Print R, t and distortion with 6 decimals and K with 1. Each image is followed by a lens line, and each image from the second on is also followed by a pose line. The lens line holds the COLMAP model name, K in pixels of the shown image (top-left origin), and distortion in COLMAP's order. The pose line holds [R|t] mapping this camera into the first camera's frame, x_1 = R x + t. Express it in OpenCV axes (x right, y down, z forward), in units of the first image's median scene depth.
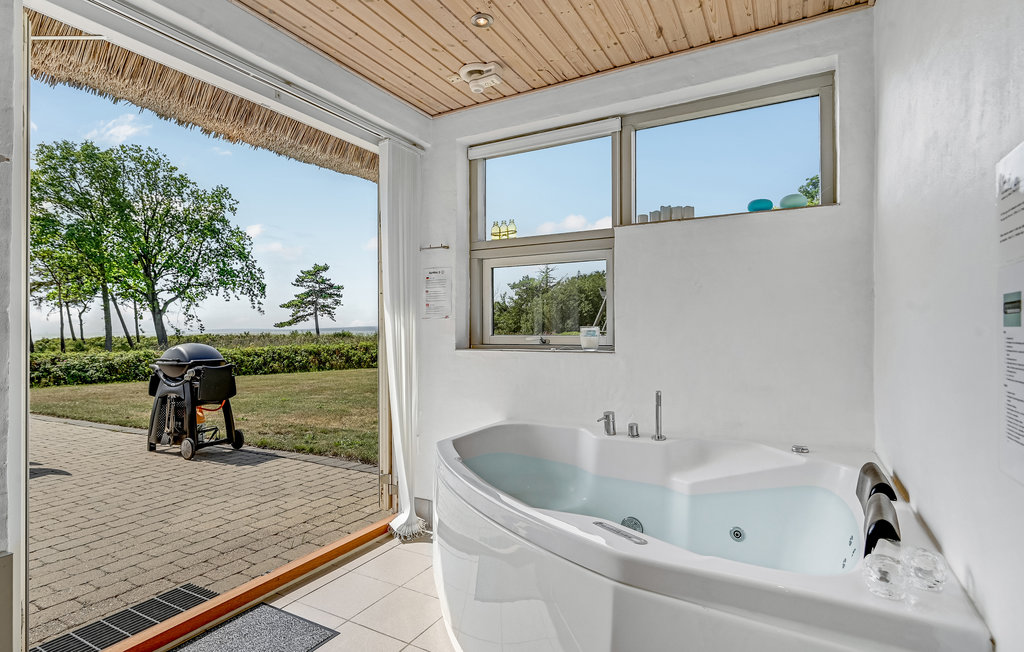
lens RADIAL K [[523.7, 0, 521.0], [0, 523.7, 328.5], [0, 0, 1]] dist [0.019837, -0.000550]
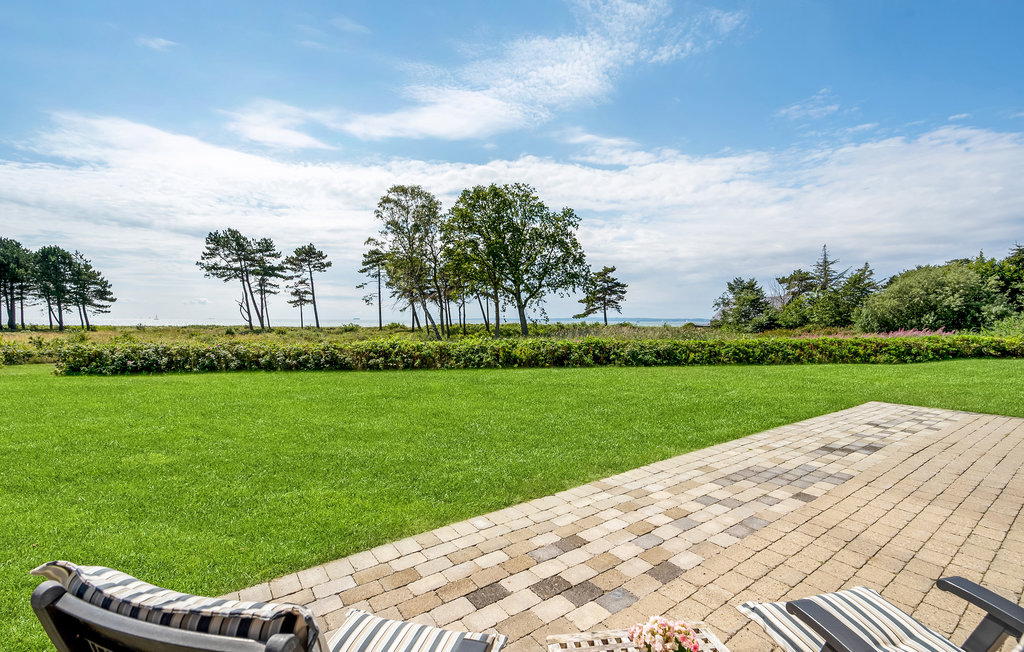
lens RADIAL K [[439.0, 0, 515.4], [0, 439.0, 311.3], [0, 0, 1]] dist [0.000639, 0.002793]
pose [[0.903415, 0.003867, -0.428750, -0.143112], [-0.012096, 0.999791, -0.016470, -0.000214], [0.428597, 0.020065, 0.903273, -0.004229]]
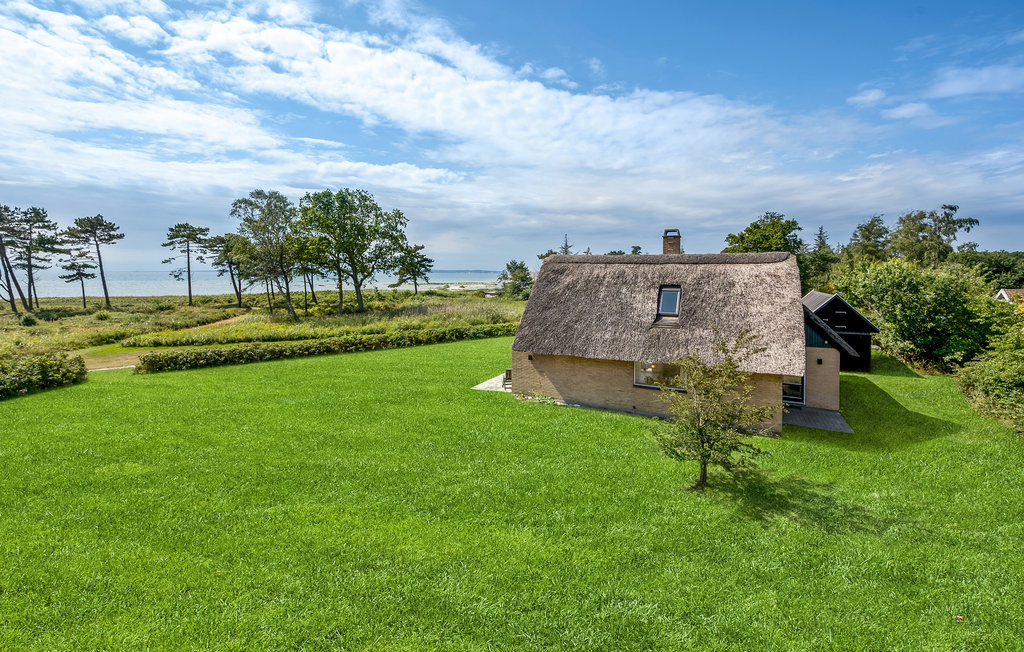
lens RADIAL K [[443.3, 0, 521.3], [0, 443.3, 300.3], [0, 0, 1]] dist [-0.000669, -0.002097]
pose [[0.998506, 0.005585, 0.054351, -0.161346], [-0.009255, 0.997676, 0.067510, -0.054165], [-0.053847, -0.067912, 0.996237, -0.264809]]
